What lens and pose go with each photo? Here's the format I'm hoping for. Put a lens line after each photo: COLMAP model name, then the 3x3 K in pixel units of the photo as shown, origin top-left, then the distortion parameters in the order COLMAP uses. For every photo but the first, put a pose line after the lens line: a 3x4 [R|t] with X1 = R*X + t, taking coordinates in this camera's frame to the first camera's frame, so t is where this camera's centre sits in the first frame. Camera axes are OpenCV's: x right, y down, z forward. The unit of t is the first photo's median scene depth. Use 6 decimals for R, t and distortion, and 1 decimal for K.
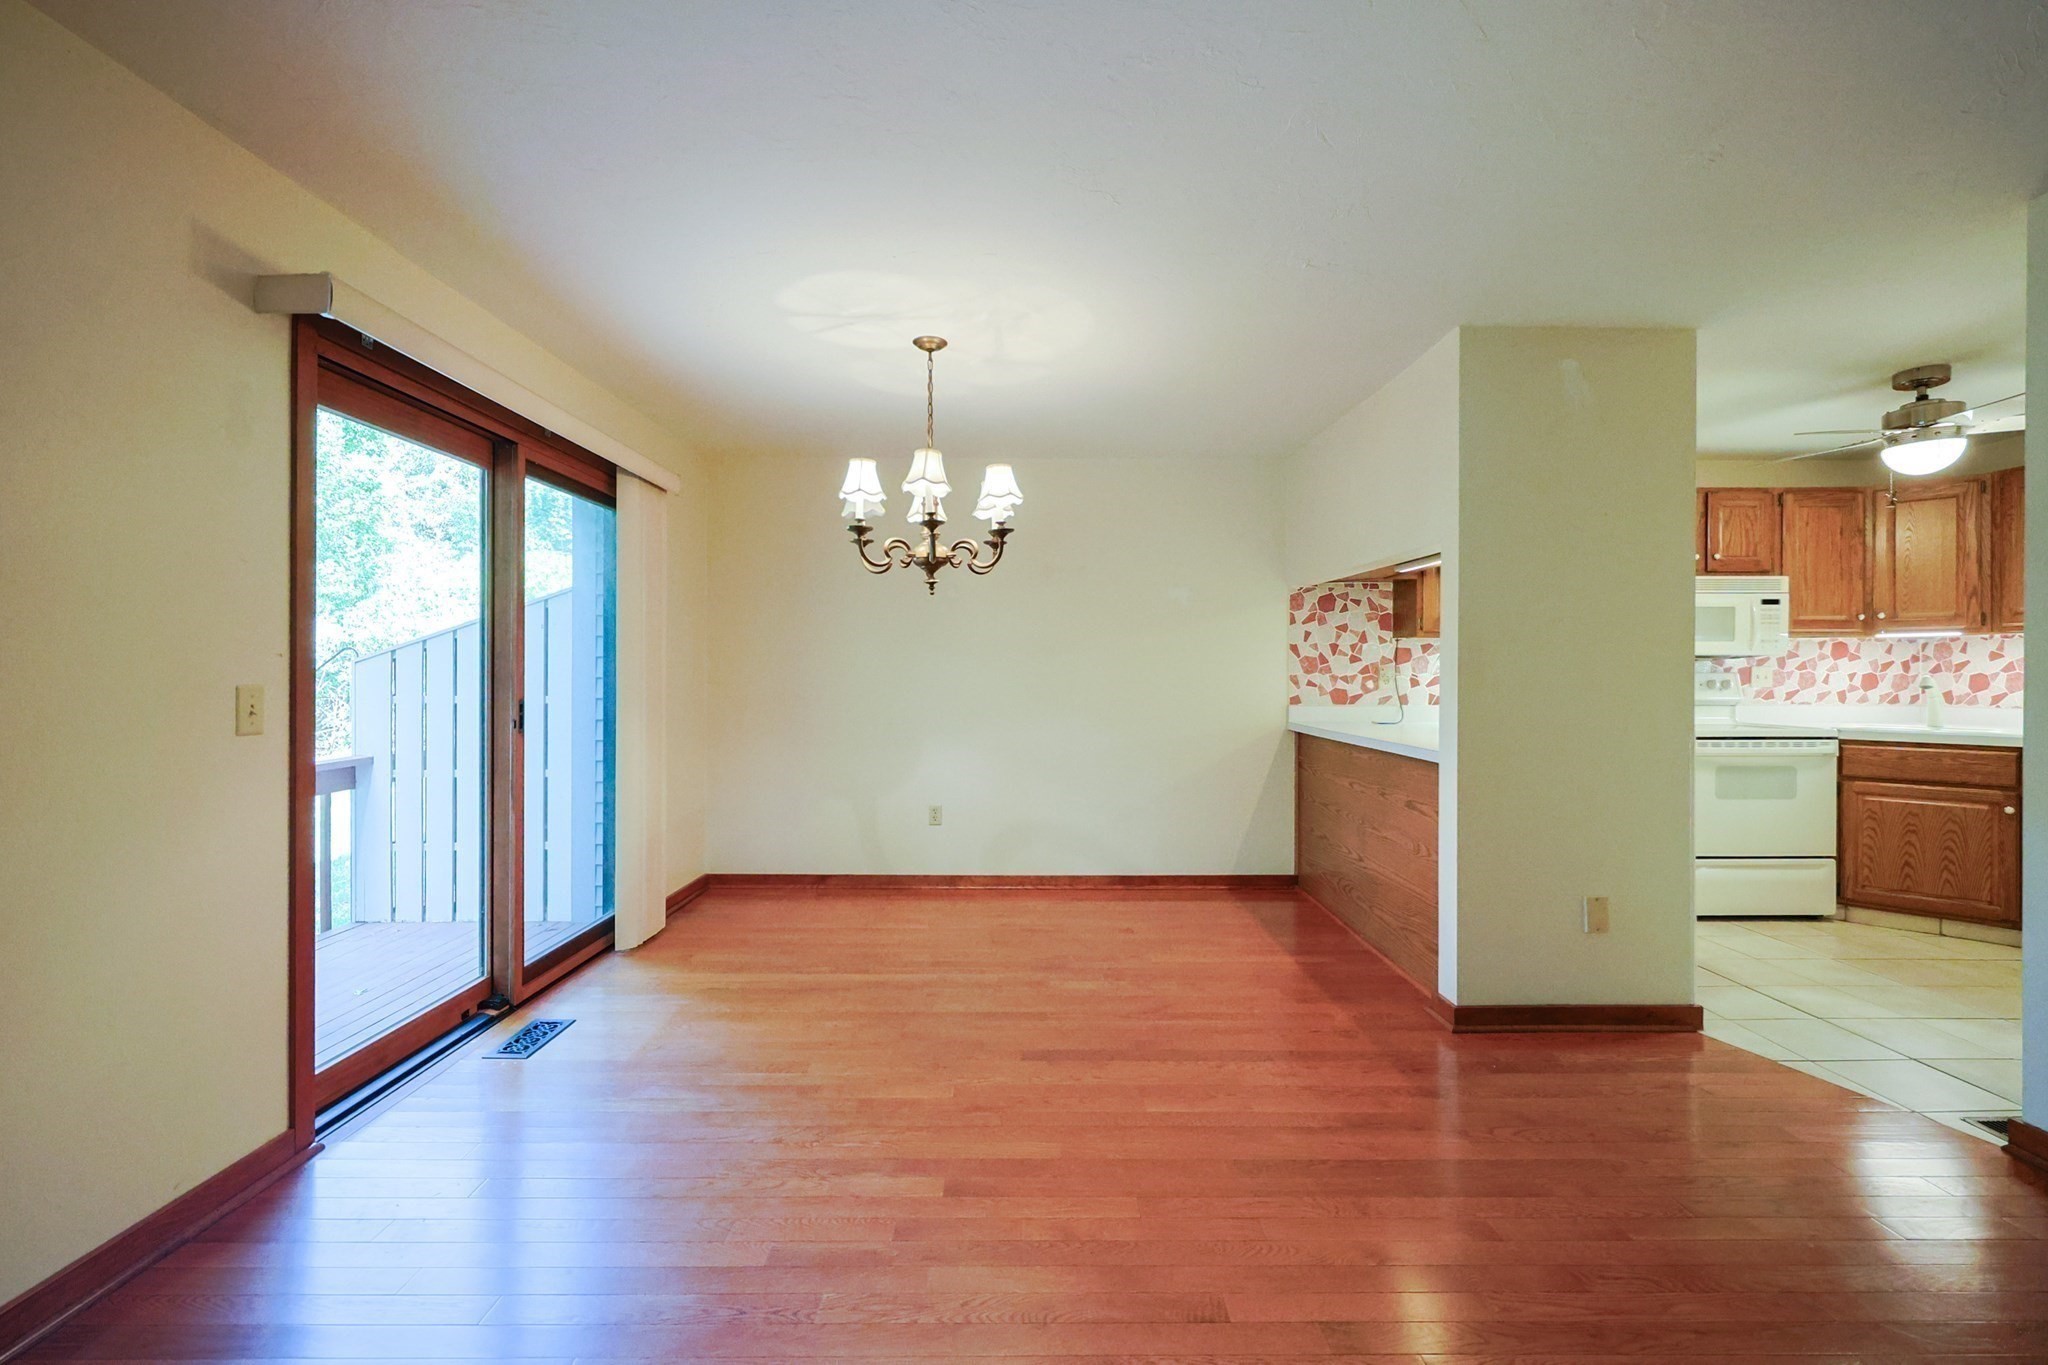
lens RADIAL K [[876.5, 0, 1018.7], [0, 876.5, 675.7], [0, 0, 1]] dist [-0.002376, 0.001040]
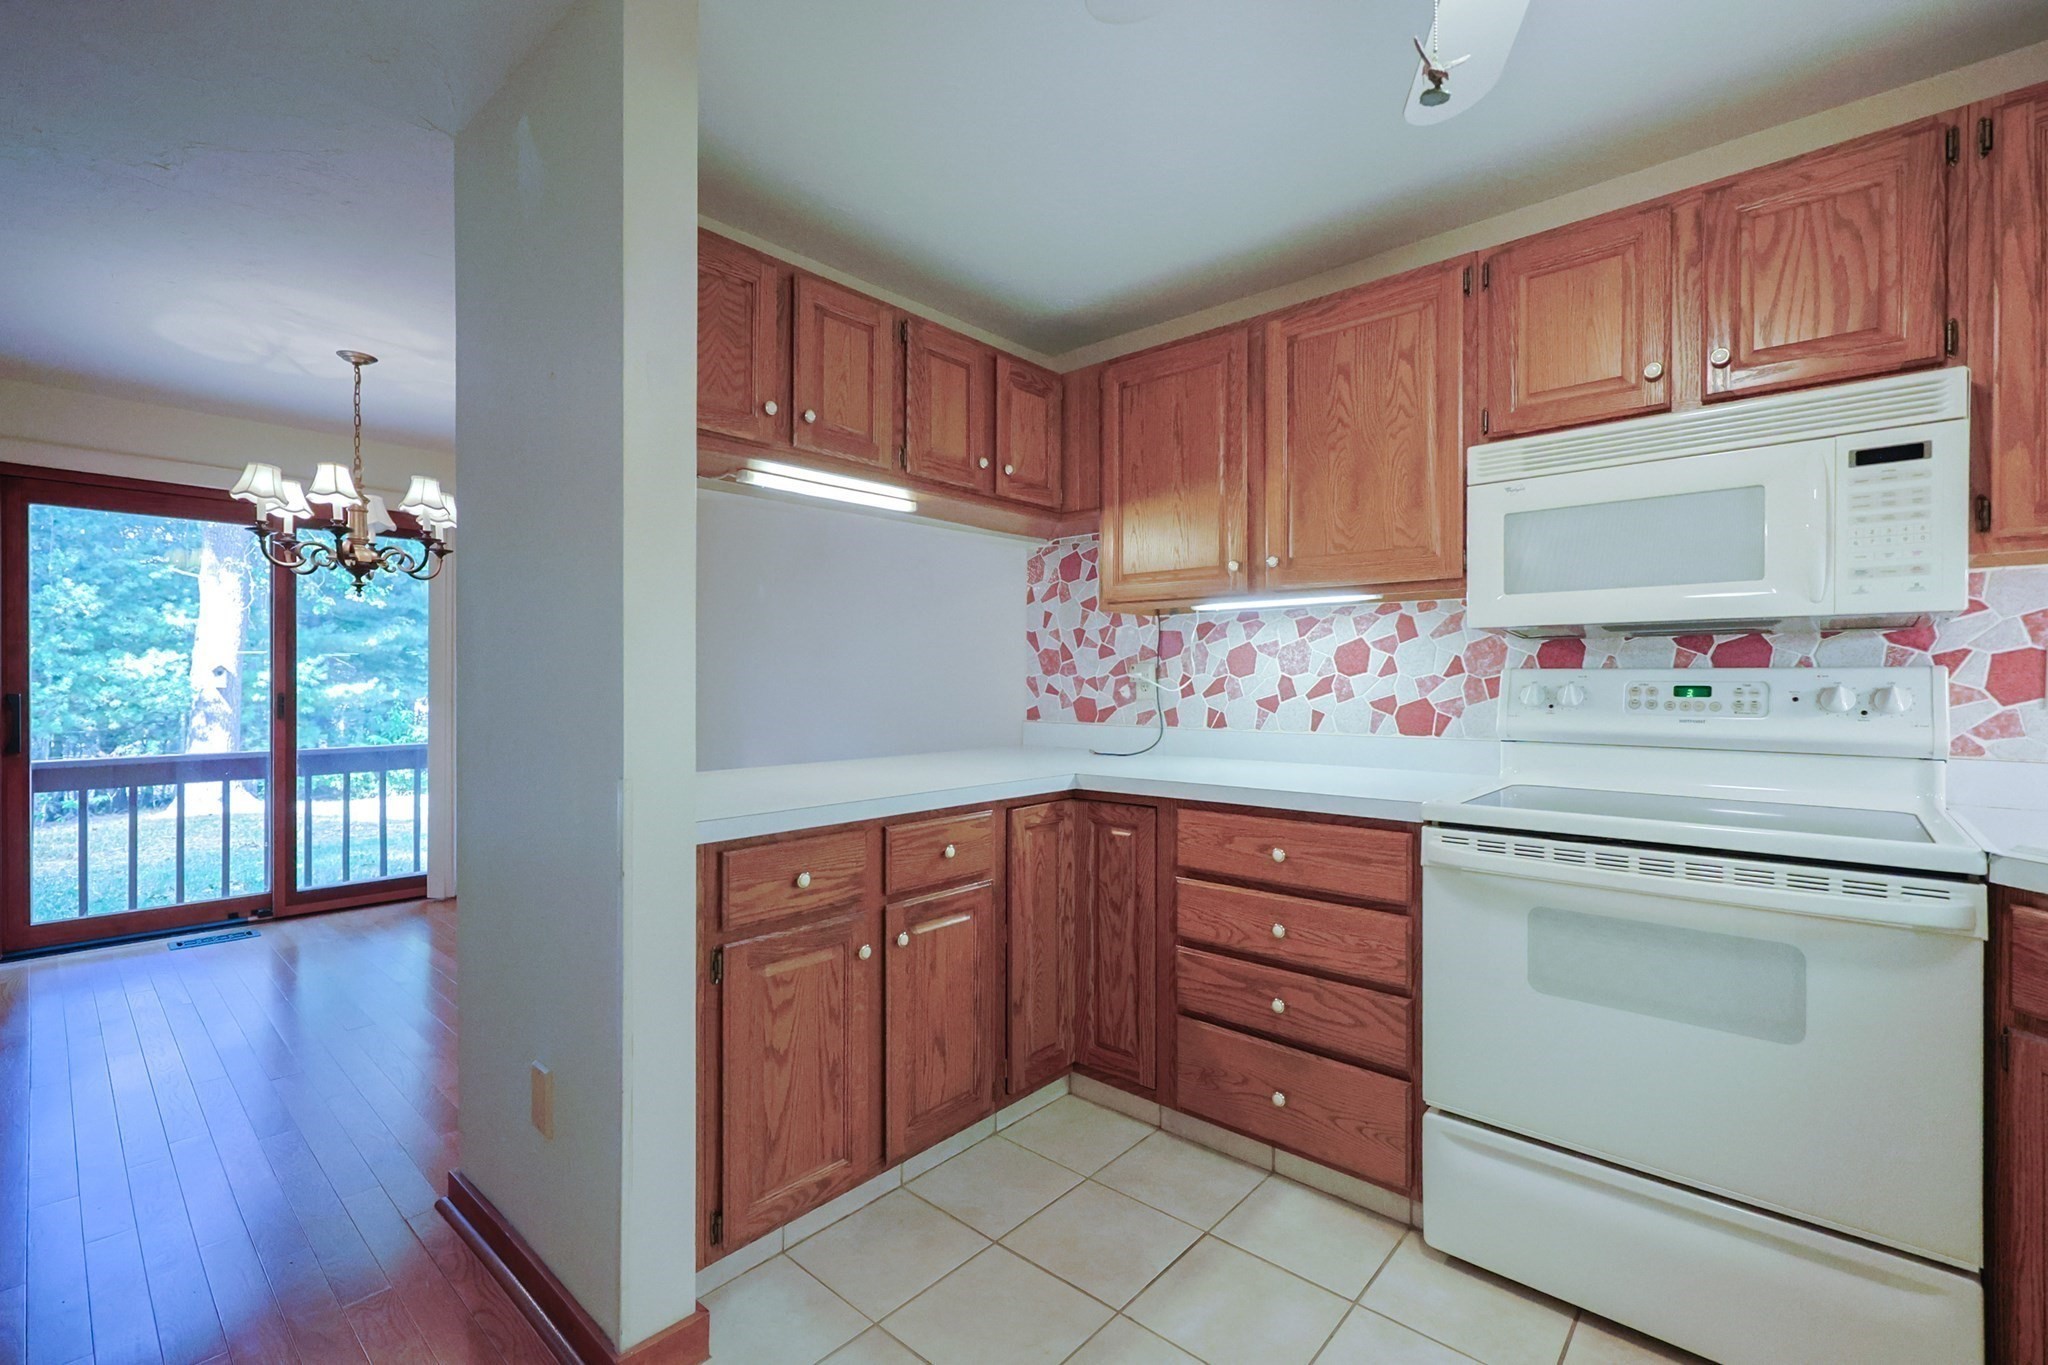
lens RADIAL K [[876.5, 0, 1017.4], [0, 876.5, 683.0], [0, 0, 1]] dist [-0.002376, 0.001040]
pose [[0.746580, 0.002163, -0.665292, 0.806644], [-0.004910, 0.999985, -0.002259, 0.005936], [0.665278, 0.004954, 0.746580, 0.507869]]
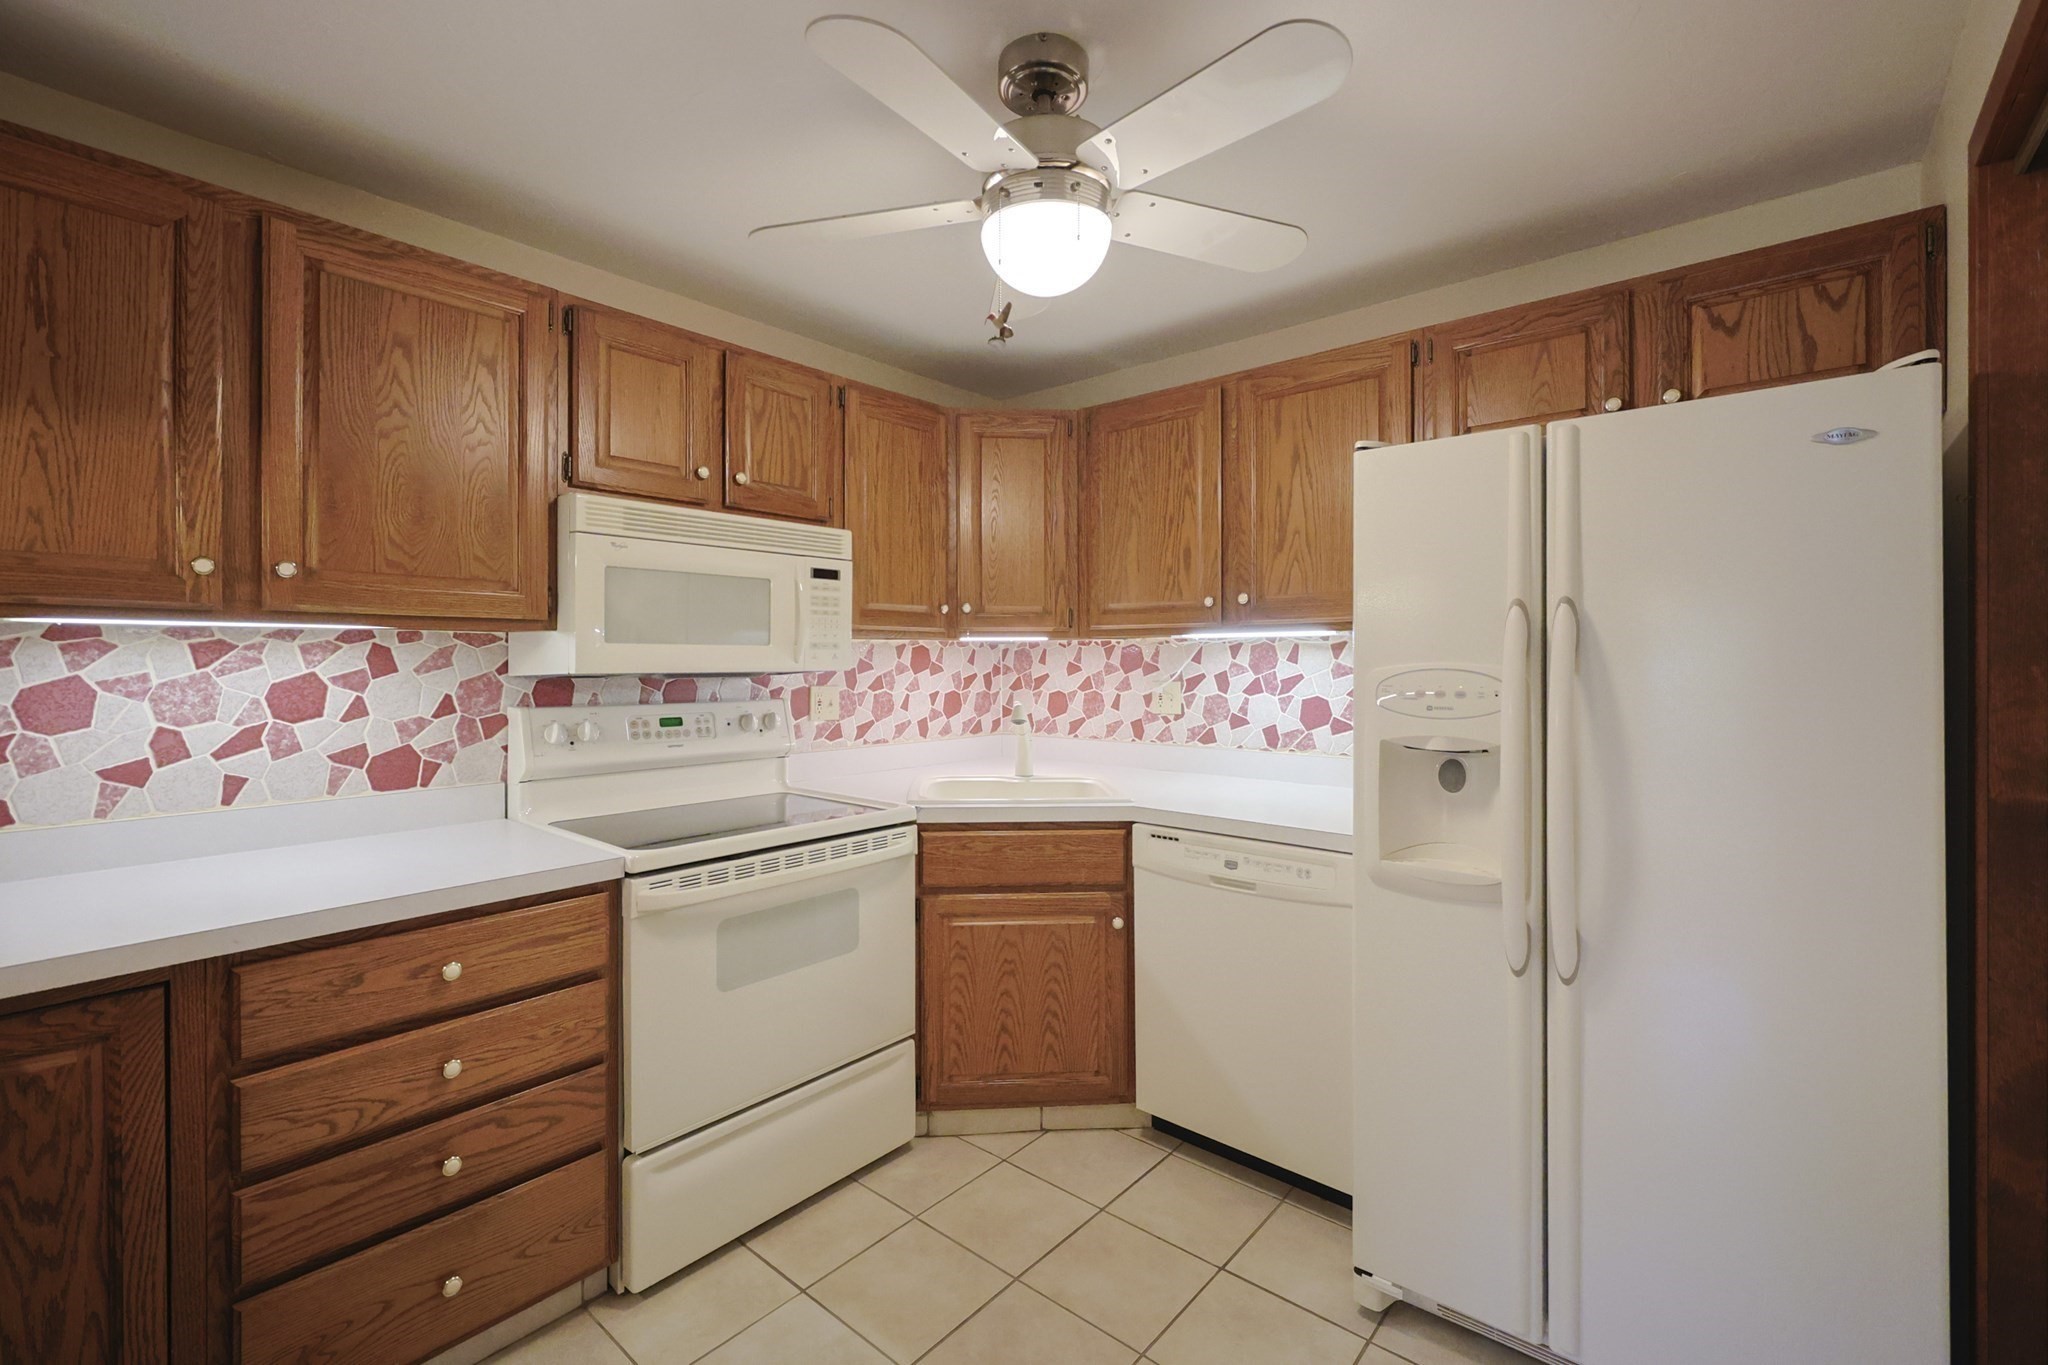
lens RADIAL K [[876.5, 0, 1026.5], [0, 876.5, 659.1], [0, 0, 1]] dist [-0.002376, 0.001040]
pose [[0.647438, -0.000397, 0.762118, 0.505389], [0.004487, 0.999985, -0.003290, -0.027862], [-0.762105, 0.005550, 0.647429, 0.531404]]
